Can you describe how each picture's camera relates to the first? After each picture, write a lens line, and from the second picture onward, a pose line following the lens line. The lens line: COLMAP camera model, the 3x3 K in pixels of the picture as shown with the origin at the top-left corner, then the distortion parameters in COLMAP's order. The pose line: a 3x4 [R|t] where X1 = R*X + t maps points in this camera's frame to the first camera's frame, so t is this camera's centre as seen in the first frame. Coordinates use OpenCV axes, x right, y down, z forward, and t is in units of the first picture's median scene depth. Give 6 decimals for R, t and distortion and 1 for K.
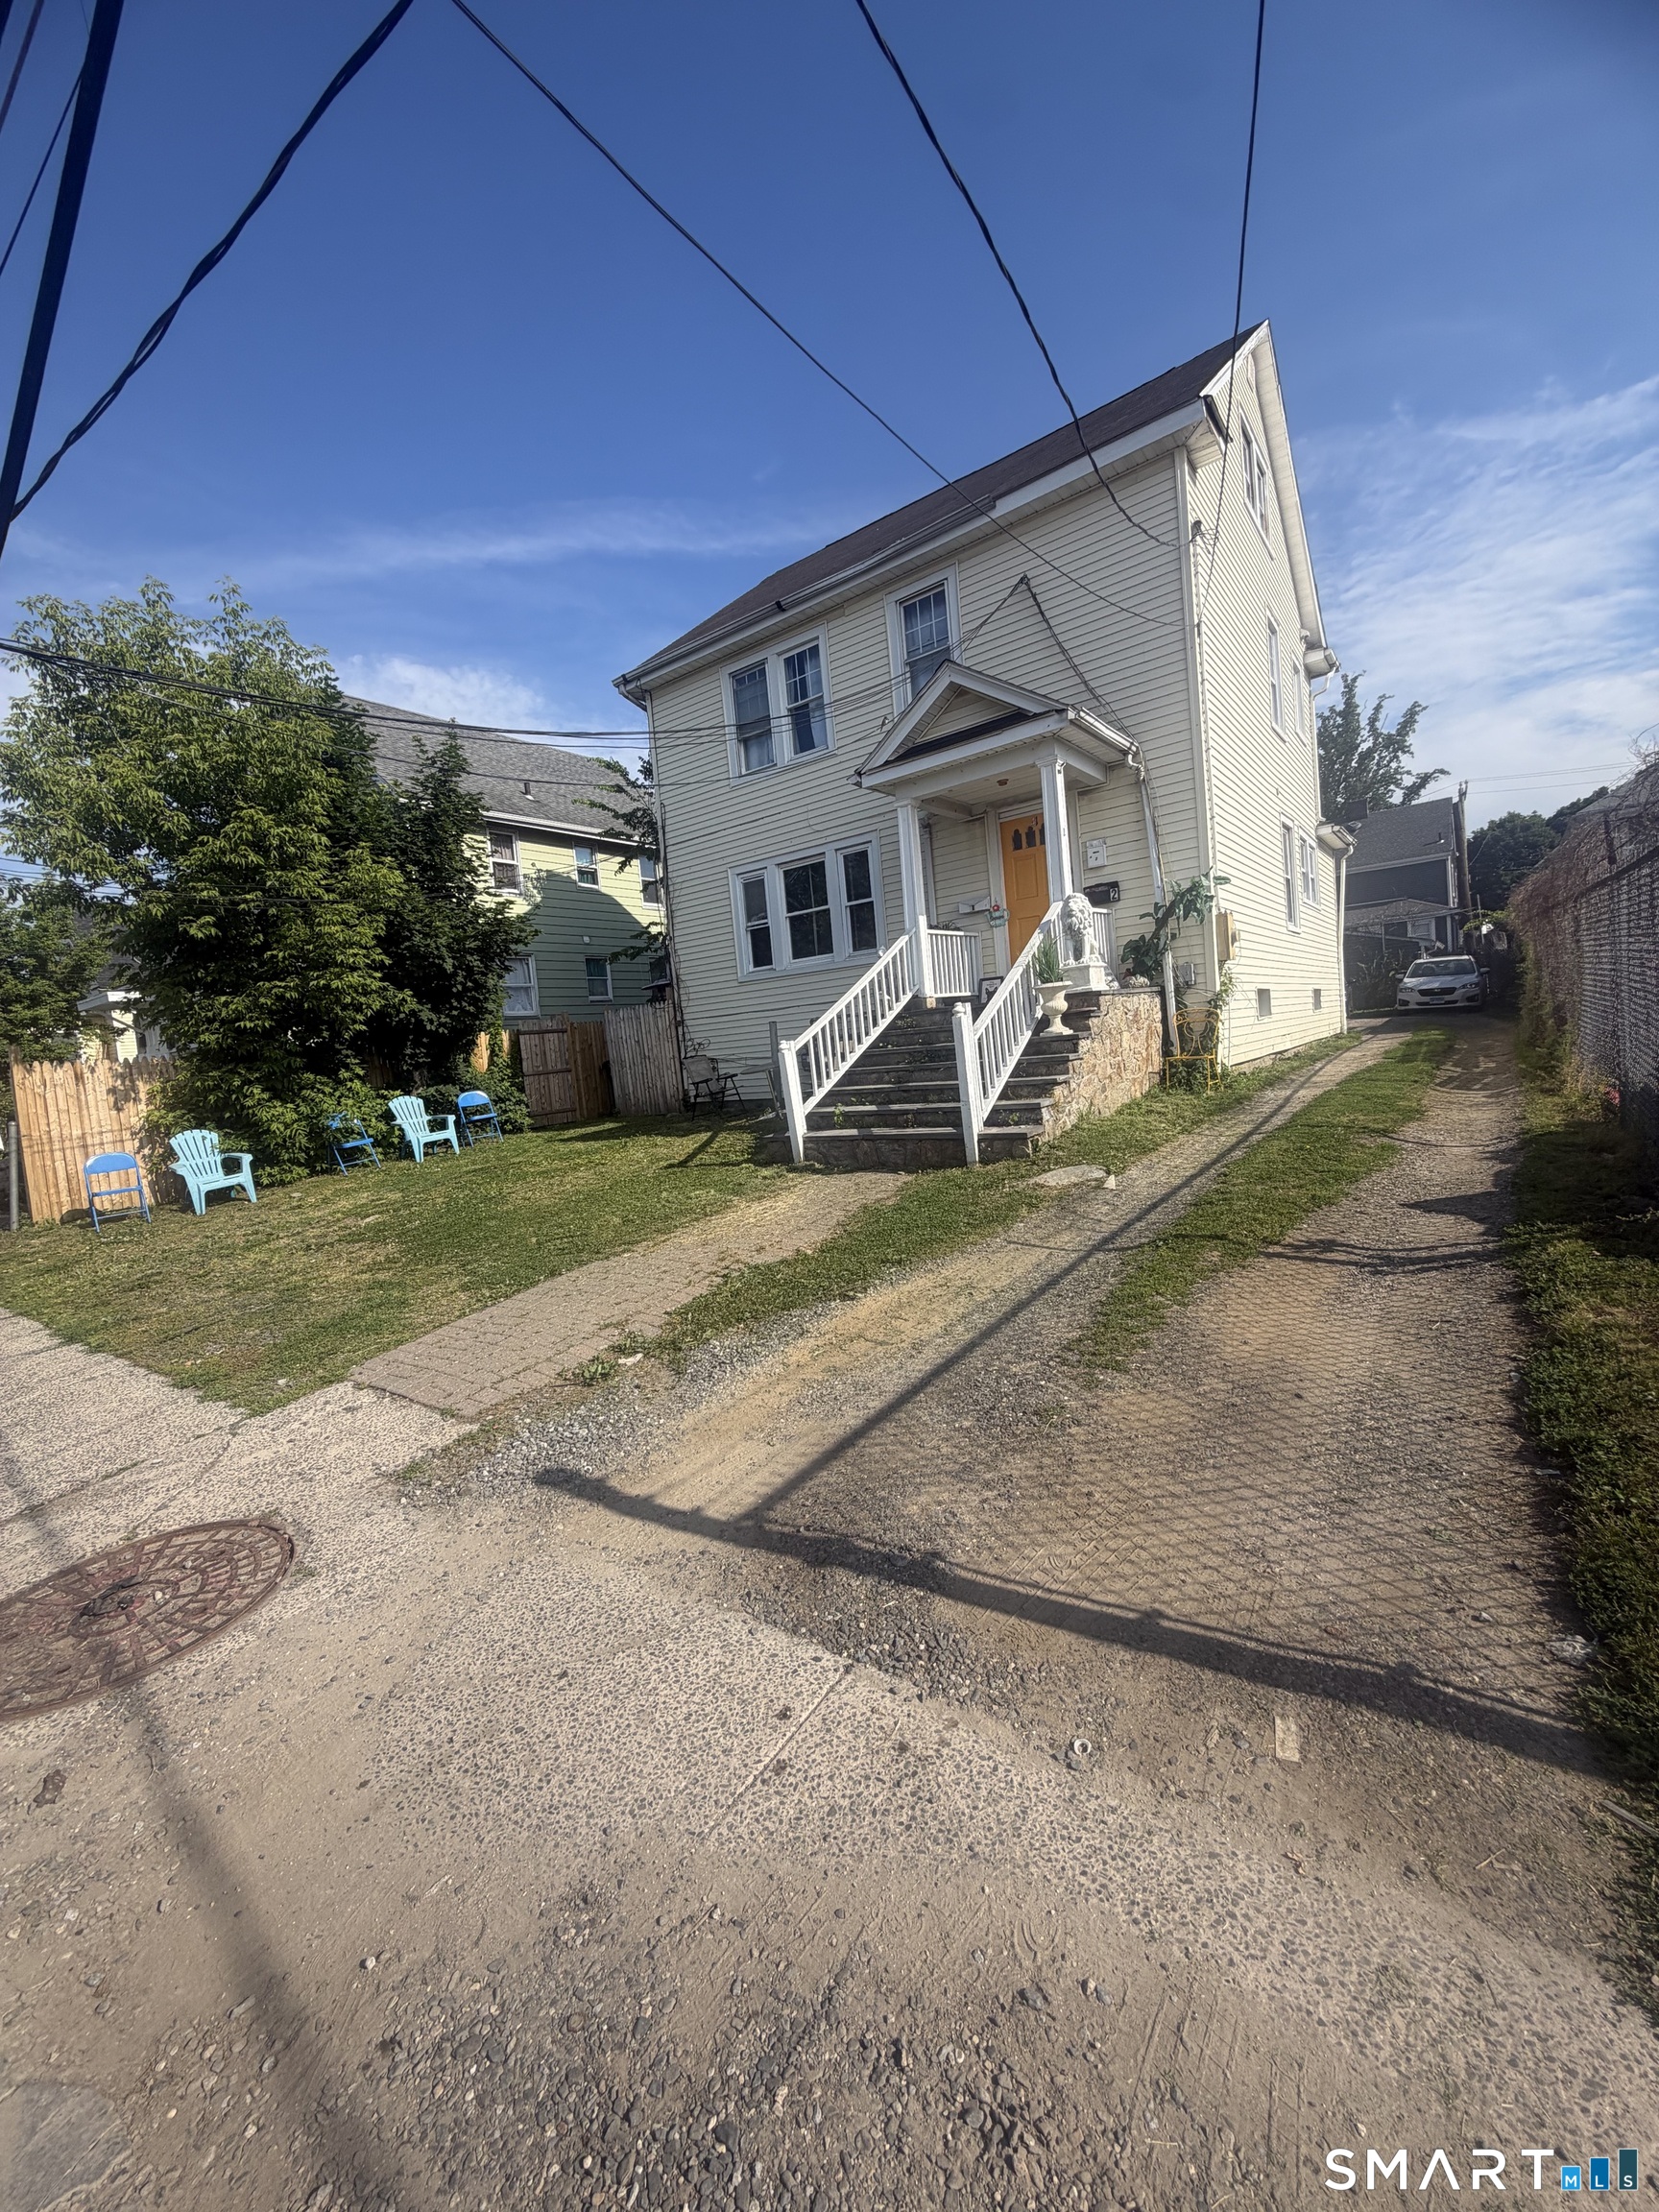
lens RADIAL K [[889.8, 0, 835.9], [0, 889.8, 1106.4], [0, 0, 1]] dist [-0.002009, 0.001050]
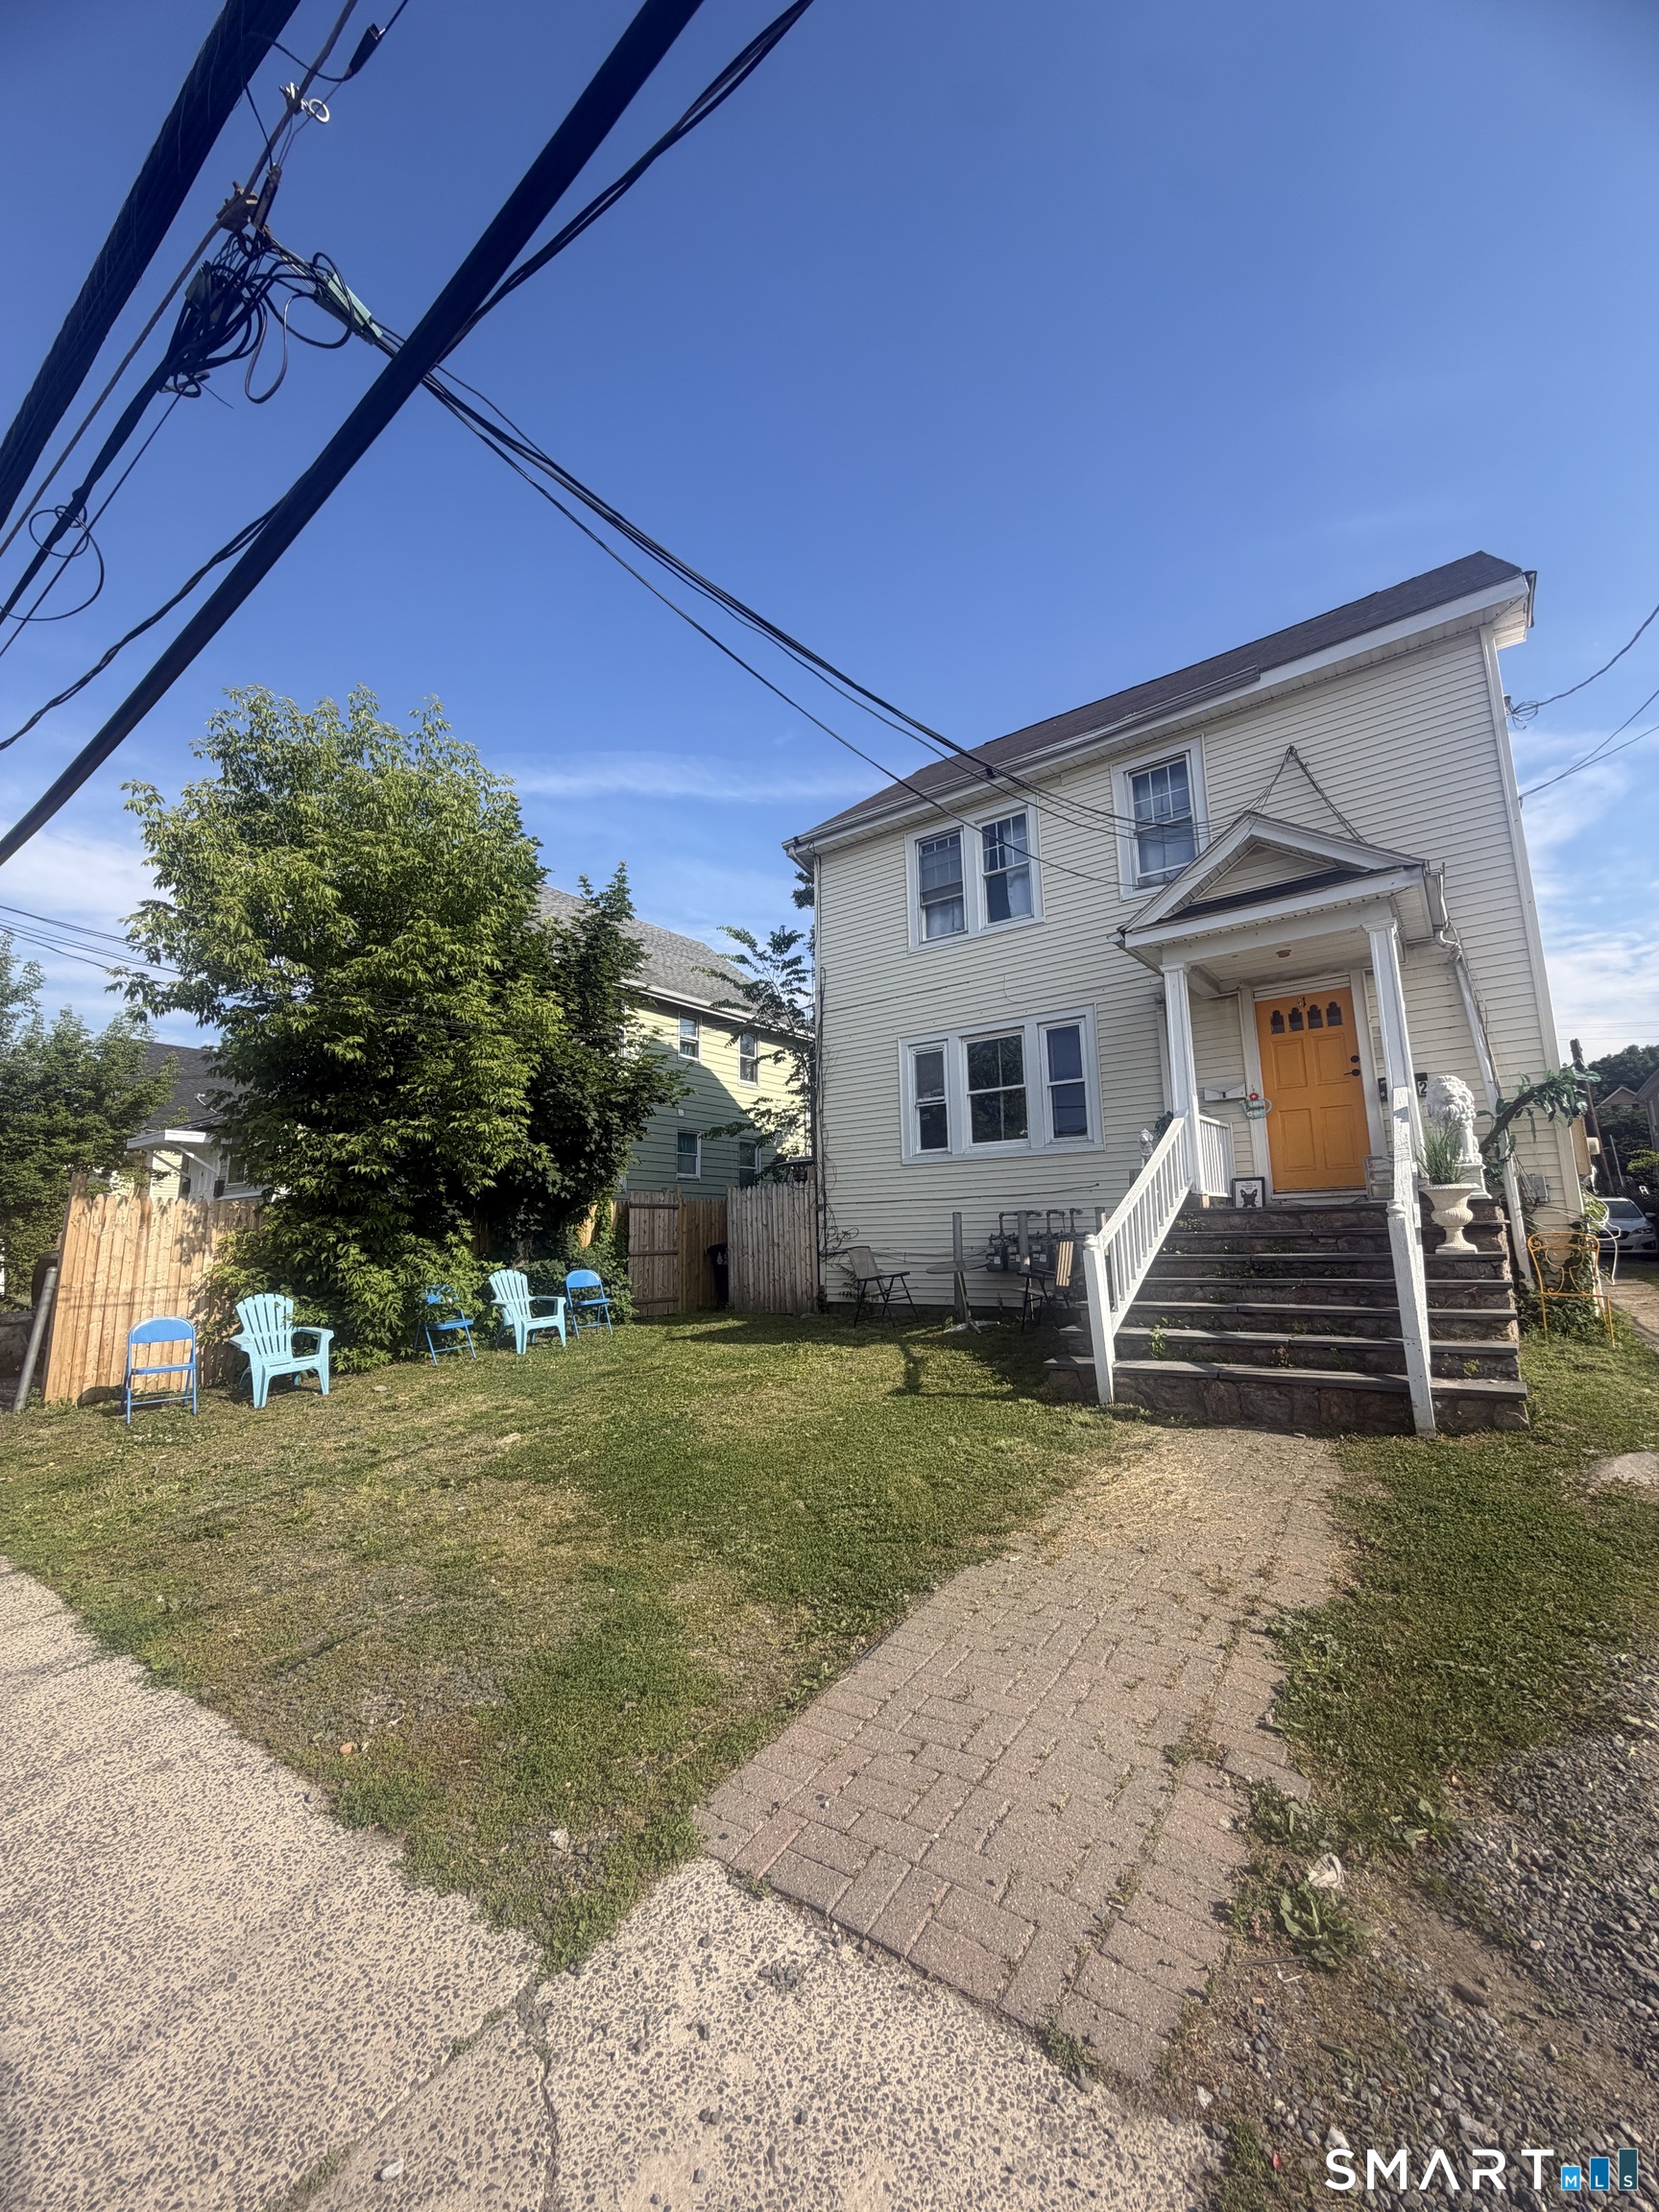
lens RADIAL K [[889.8, 0, 829.7], [0, 889.8, 1096.3], [0, 0, 1]] dist [-0.002009, 0.001050]
pose [[0.997392, 0.069334, -0.020059, -0.211821], [-0.072102, 0.969801, -0.232998, 0.003718], [0.003299, 0.233837, 0.972270, 0.178238]]
